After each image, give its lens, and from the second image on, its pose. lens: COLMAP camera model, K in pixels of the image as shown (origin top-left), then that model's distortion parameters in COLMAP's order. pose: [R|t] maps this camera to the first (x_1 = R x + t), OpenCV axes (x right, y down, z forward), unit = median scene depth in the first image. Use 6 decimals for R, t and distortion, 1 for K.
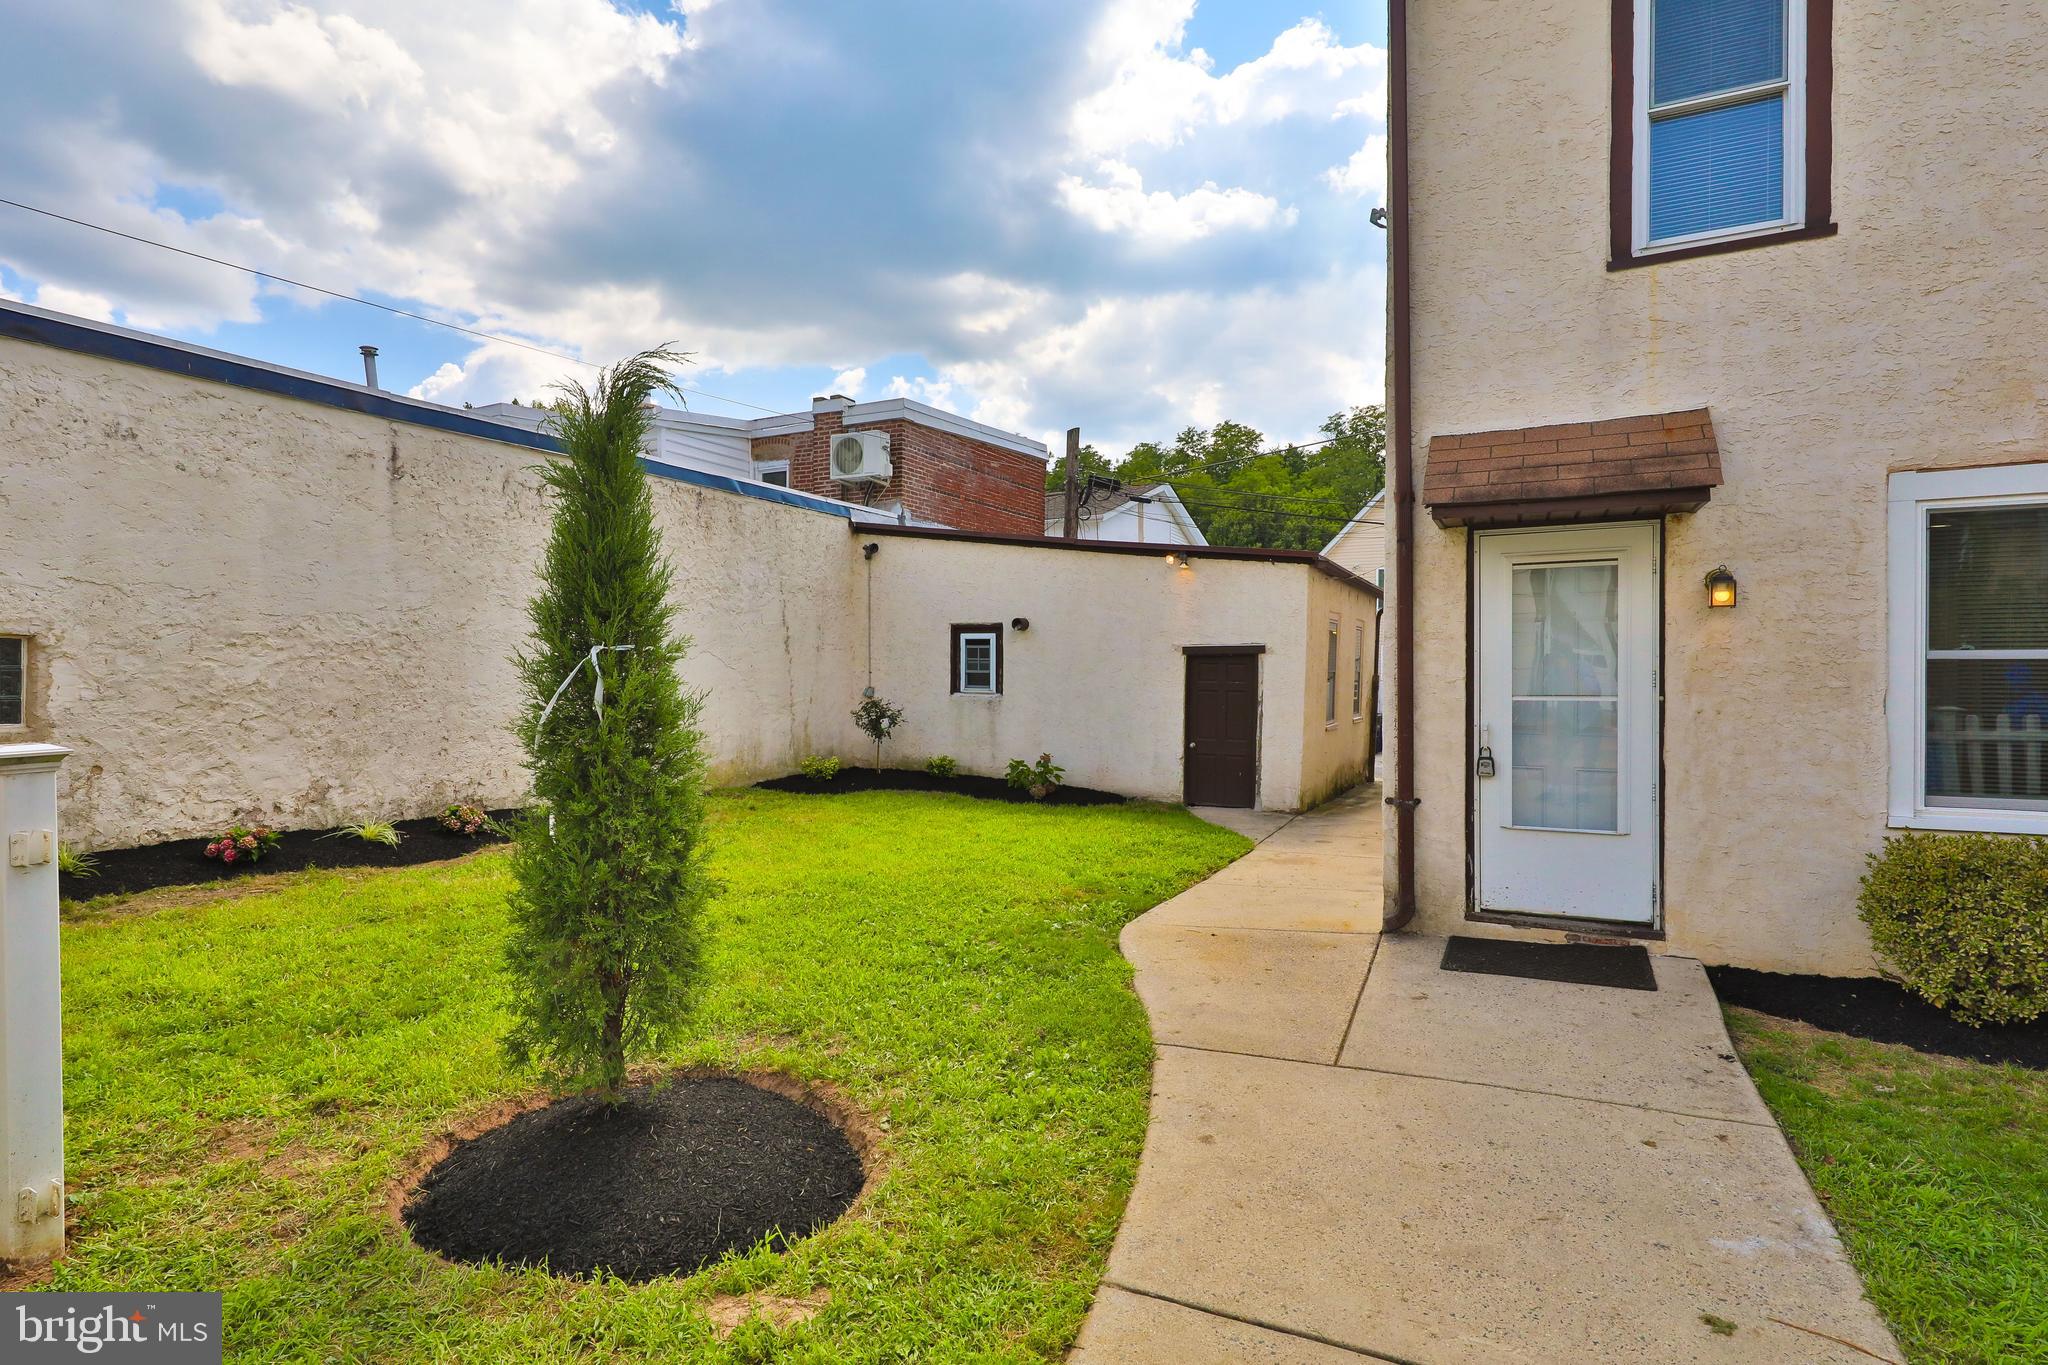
lens RADIAL K [[1029.2, 0, 1035.0], [0, 1029.2, 675.6], [0, 0, 1]] dist [0.019657, -0.008849]
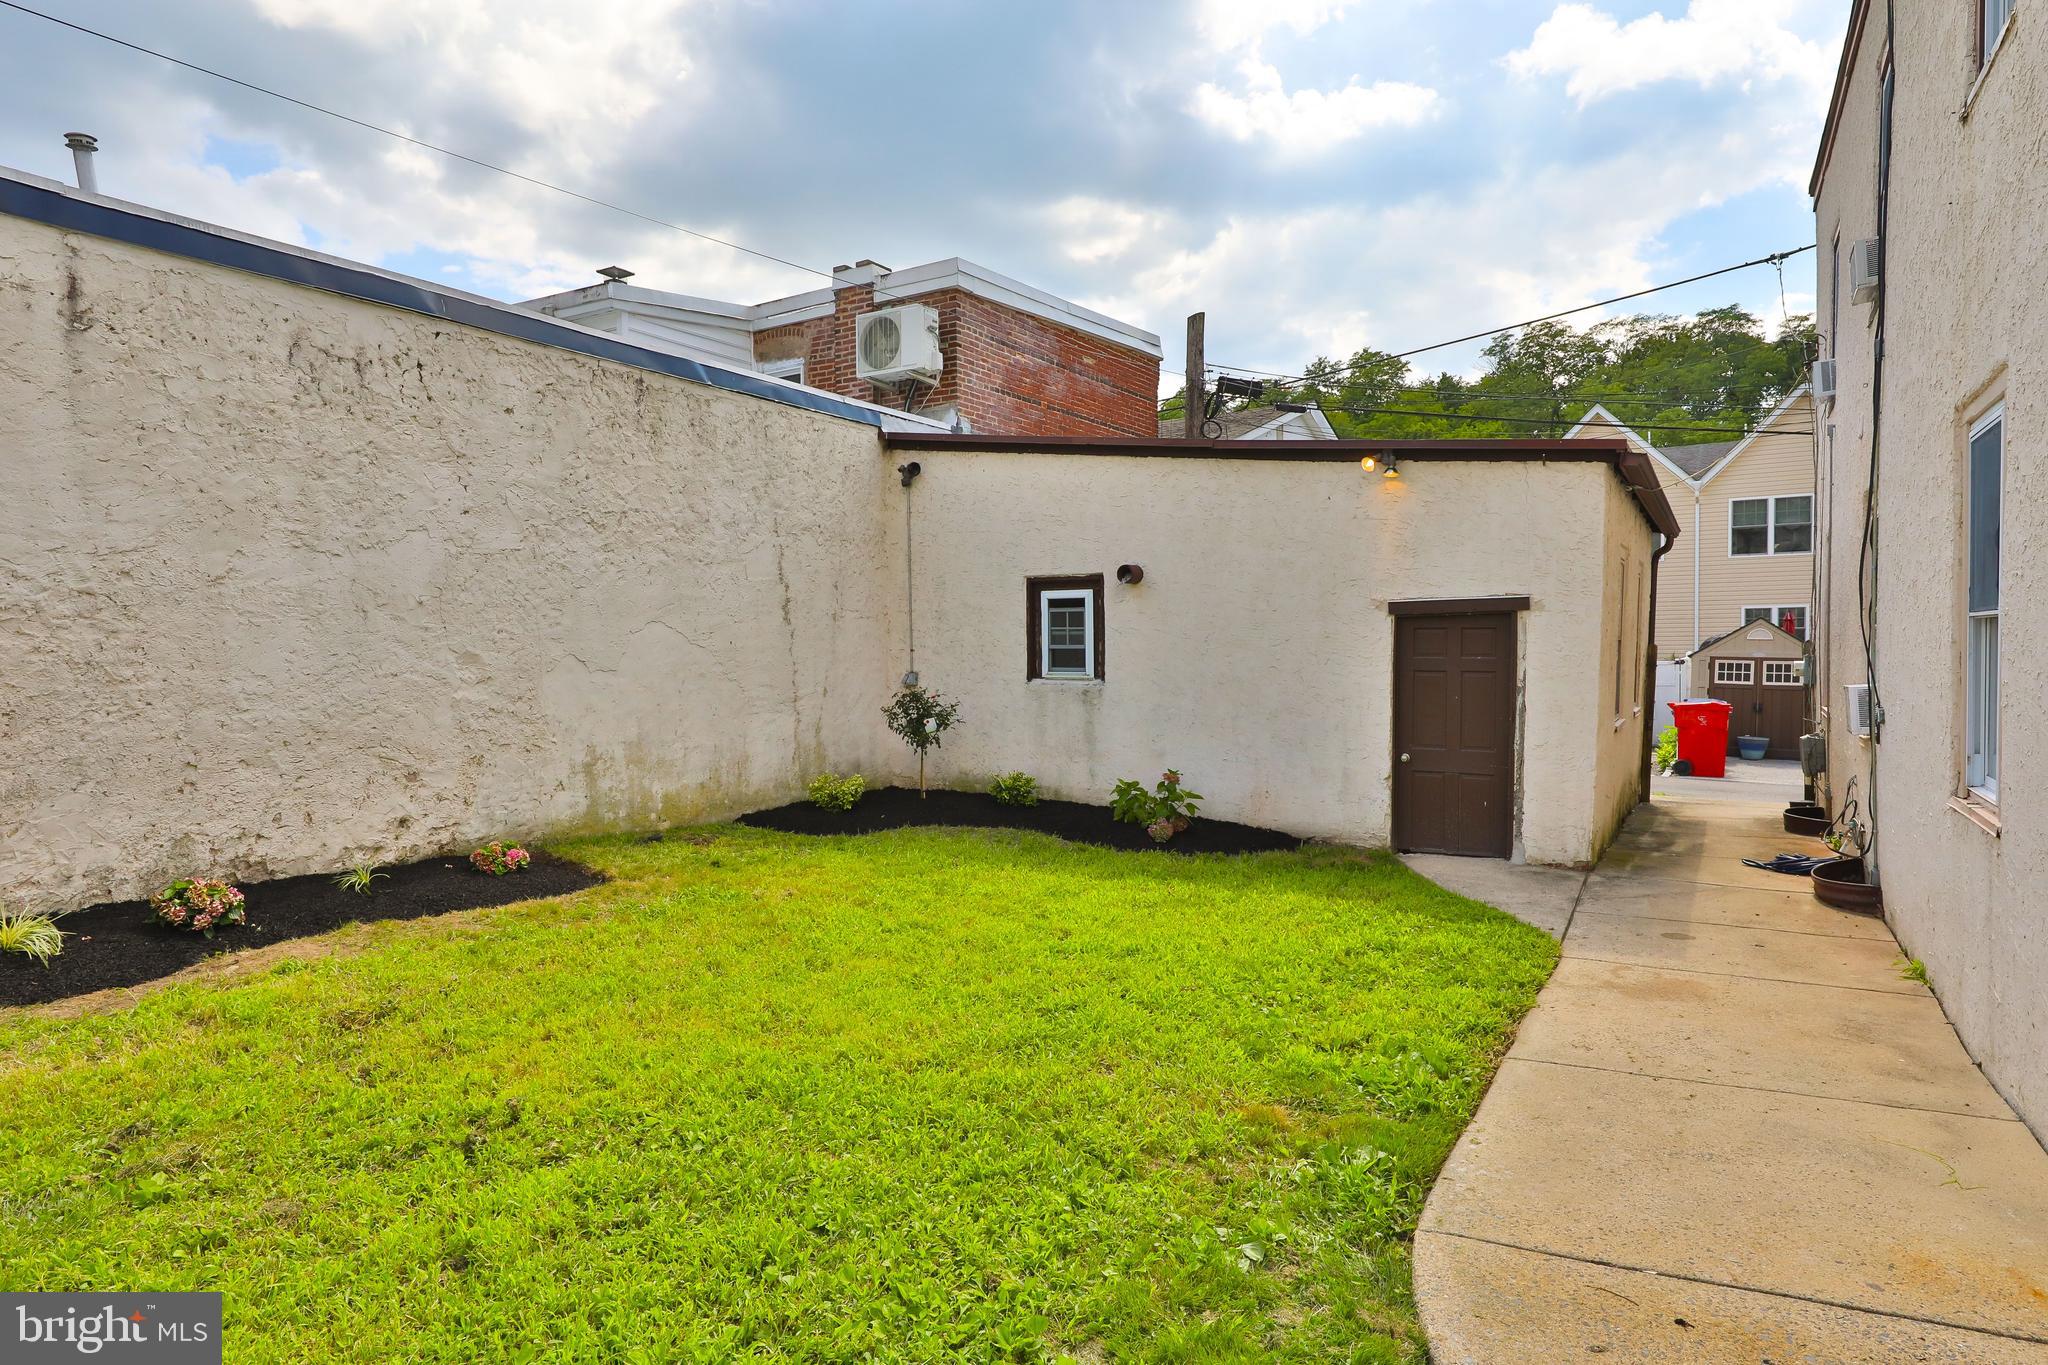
lens RADIAL K [[1138.7, 0, 1024.0], [0, 1138.7, 682.5], [0, 0, 1]] dist [0.002544, -0.001297]
pose [[0.995024, -0.010468, -0.099084, -0.011424], [0.012738, 0.999670, 0.022303, 0.002737], [0.098817, -0.023454, 0.994829, 0.292018]]
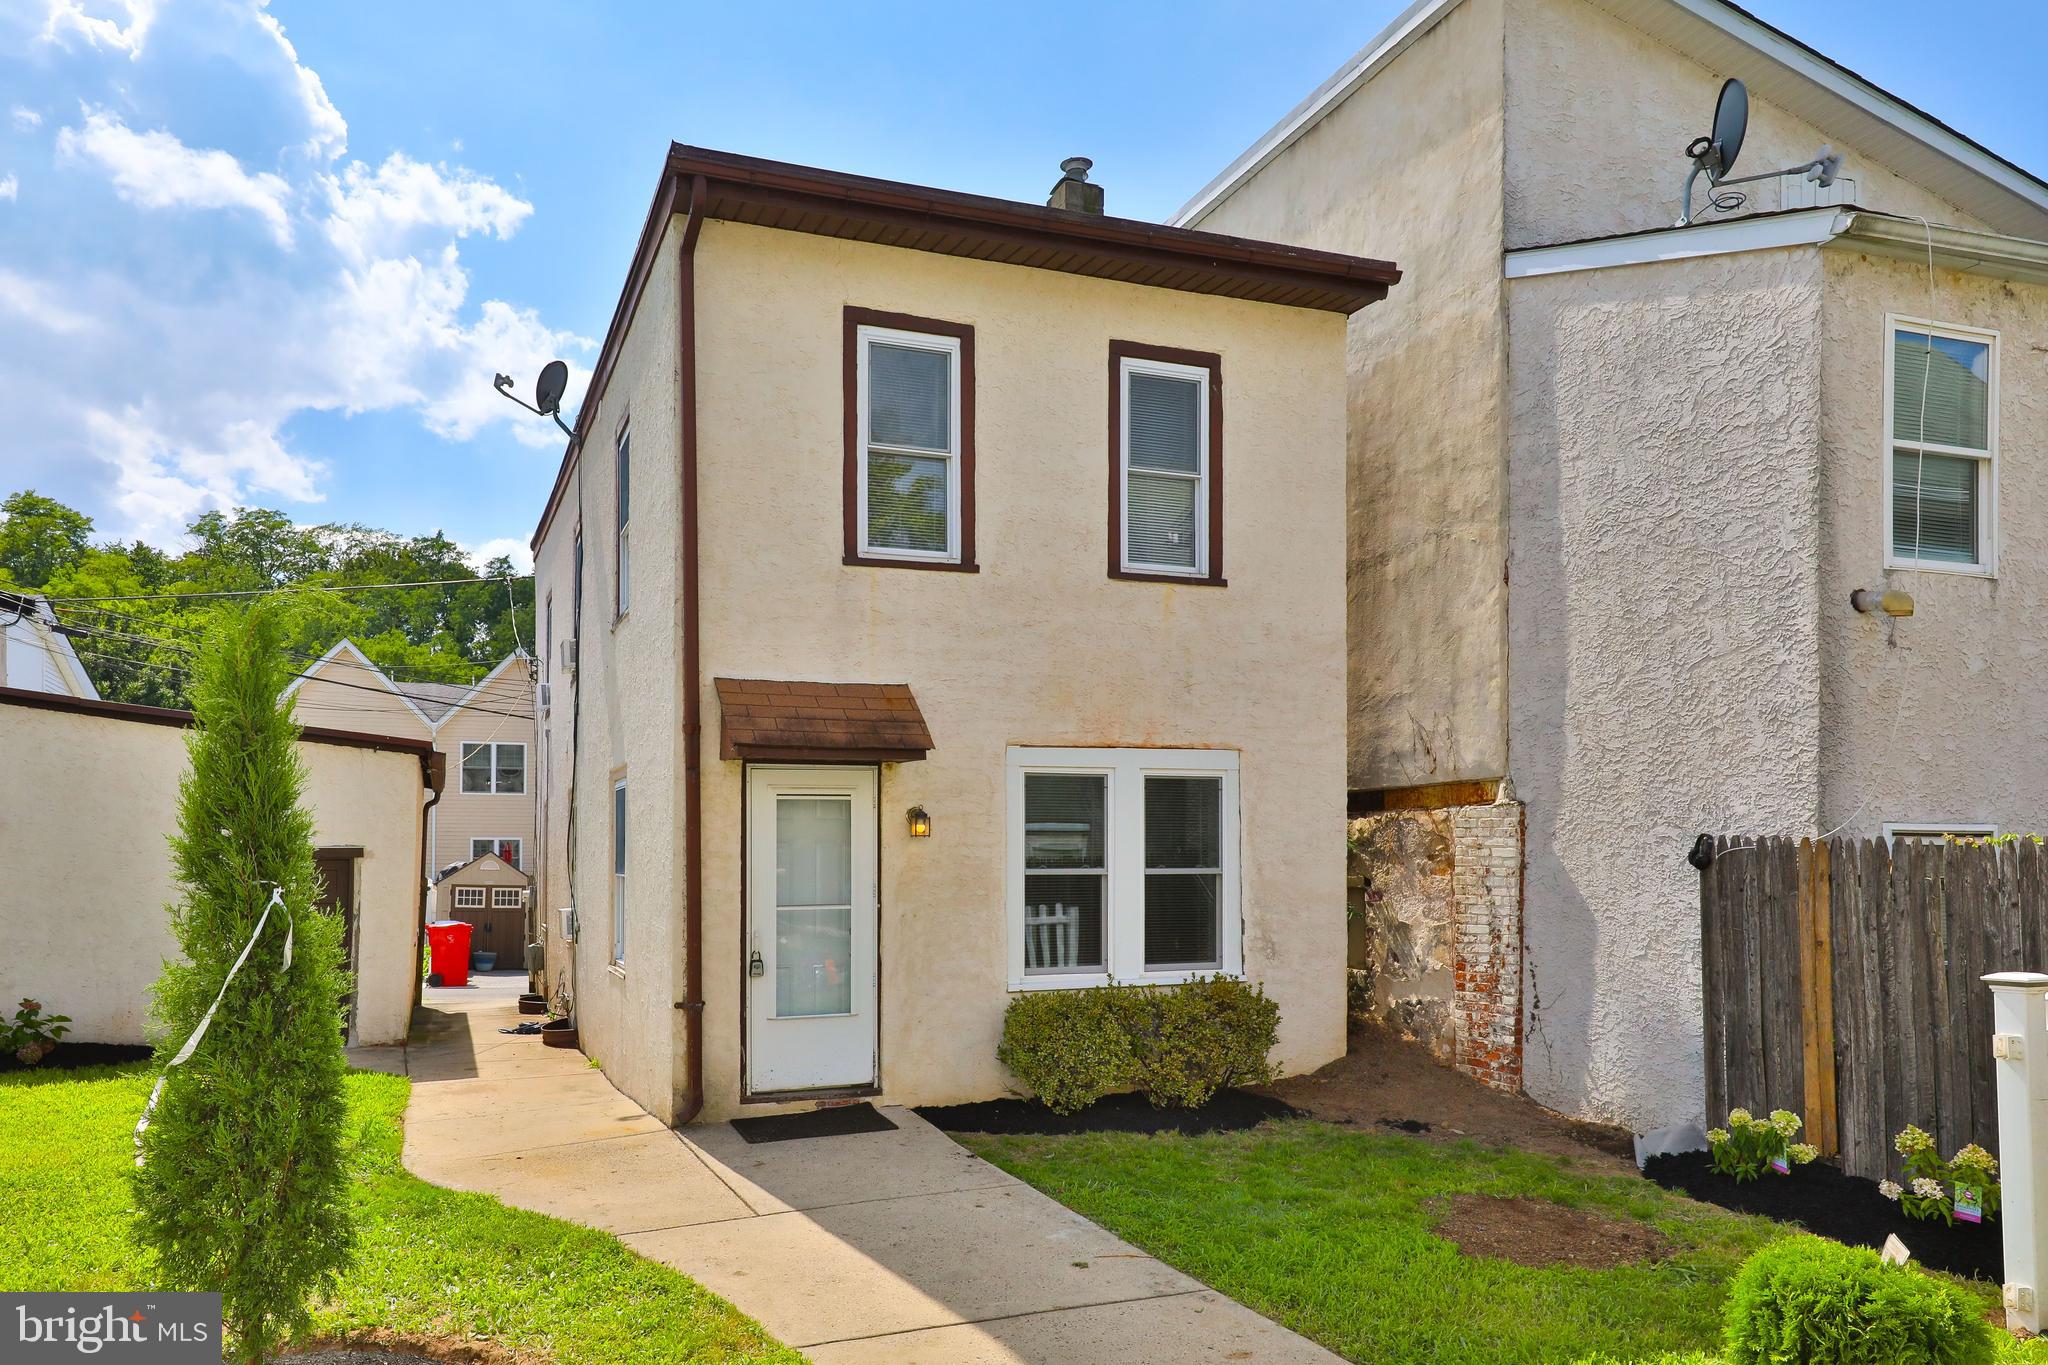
lens RADIAL K [[1334.0, 0, 917.1], [0, 1334.0, 855.2], [0, 0, 1]] dist [0.018790, 0.005360]
pose [[0.697815, 0.000215, 0.716278, -0.243644], [0.006776, 0.999953, -0.006900, -0.012836], [-0.716246, 0.009668, 0.697781, -0.082682]]
